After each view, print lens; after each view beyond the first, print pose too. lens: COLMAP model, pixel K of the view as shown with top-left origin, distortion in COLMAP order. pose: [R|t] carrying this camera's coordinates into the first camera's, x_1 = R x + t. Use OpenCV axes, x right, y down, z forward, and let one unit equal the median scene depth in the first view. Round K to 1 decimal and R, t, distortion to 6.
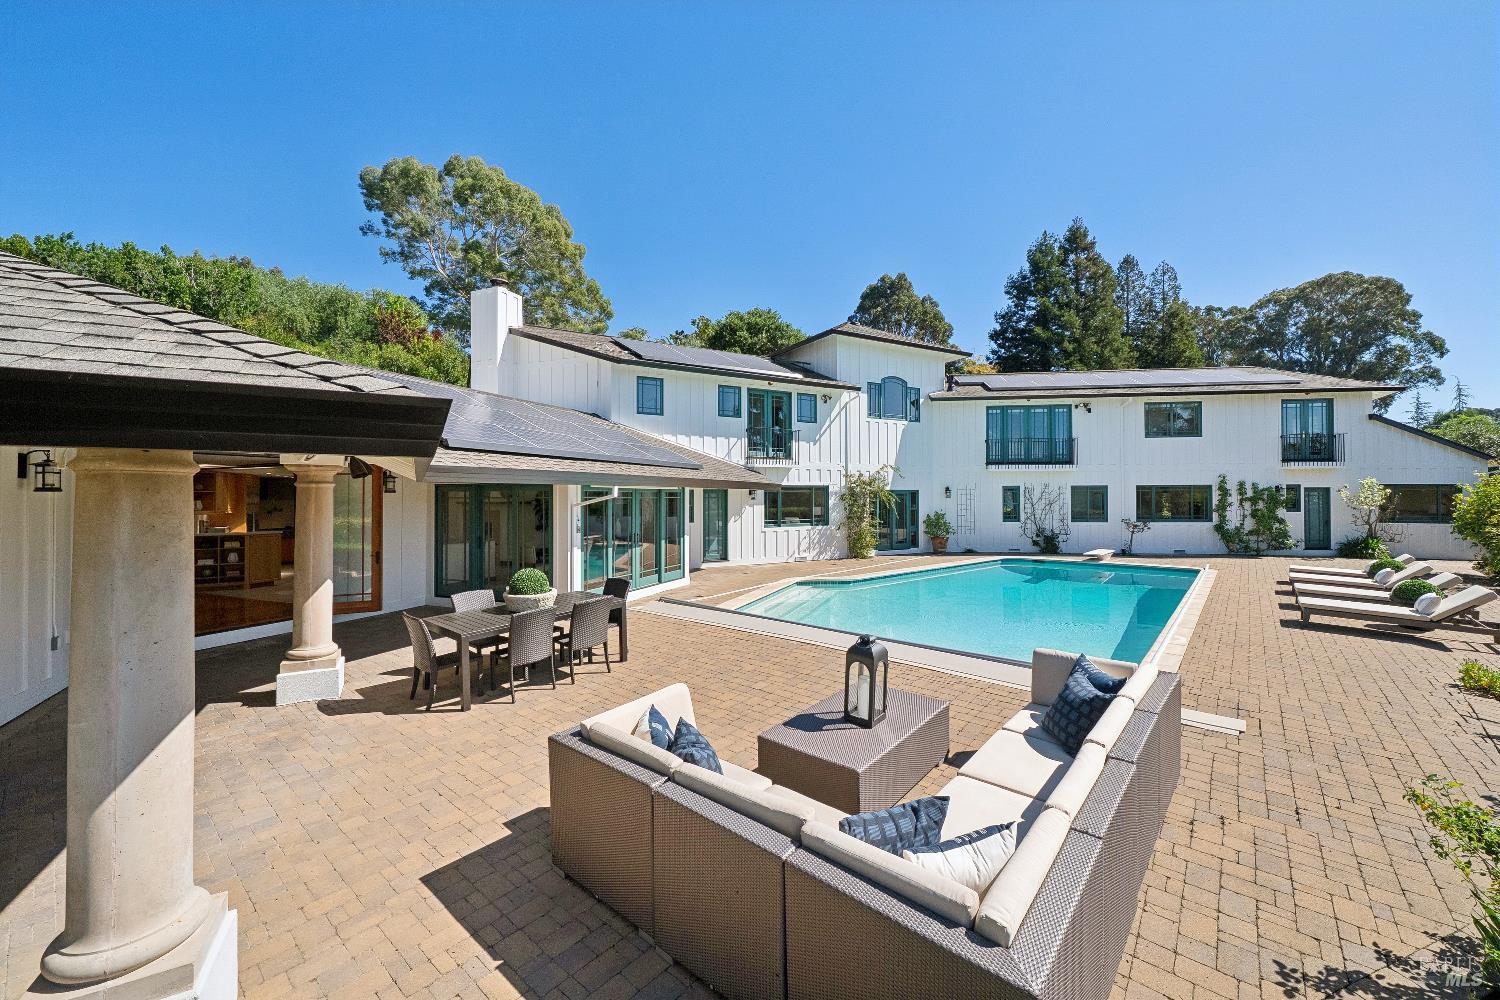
lens RADIAL K [[610.8, 0, 750.0], [0, 610.8, 500.0], [0, 0, 1]] dist [-0.019920, -0.000148]
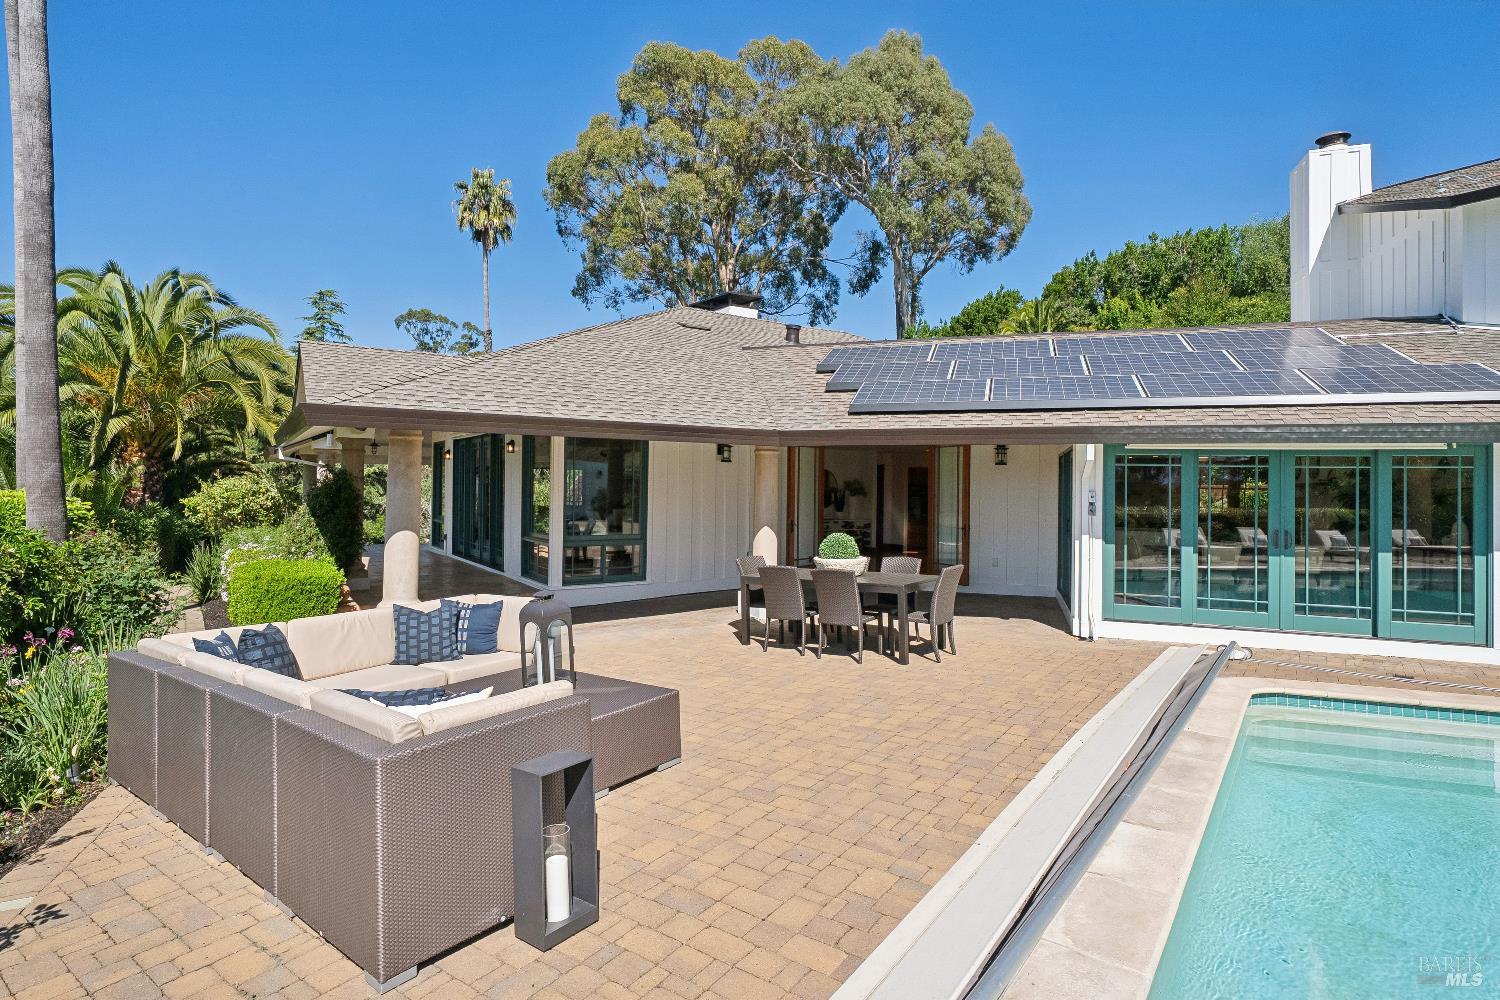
lens RADIAL K [[755.3, 0, 753.4], [0, 755.3, 496.5], [0, 0, 1]] dist [-0.000300, 0.000489]
pose [[0.057420, 0.020429, -0.998141, 0.408205], [-0.011318, 0.999740, 0.019811, 0.013211], [0.998286, 0.010160, 0.057637, 0.385603]]
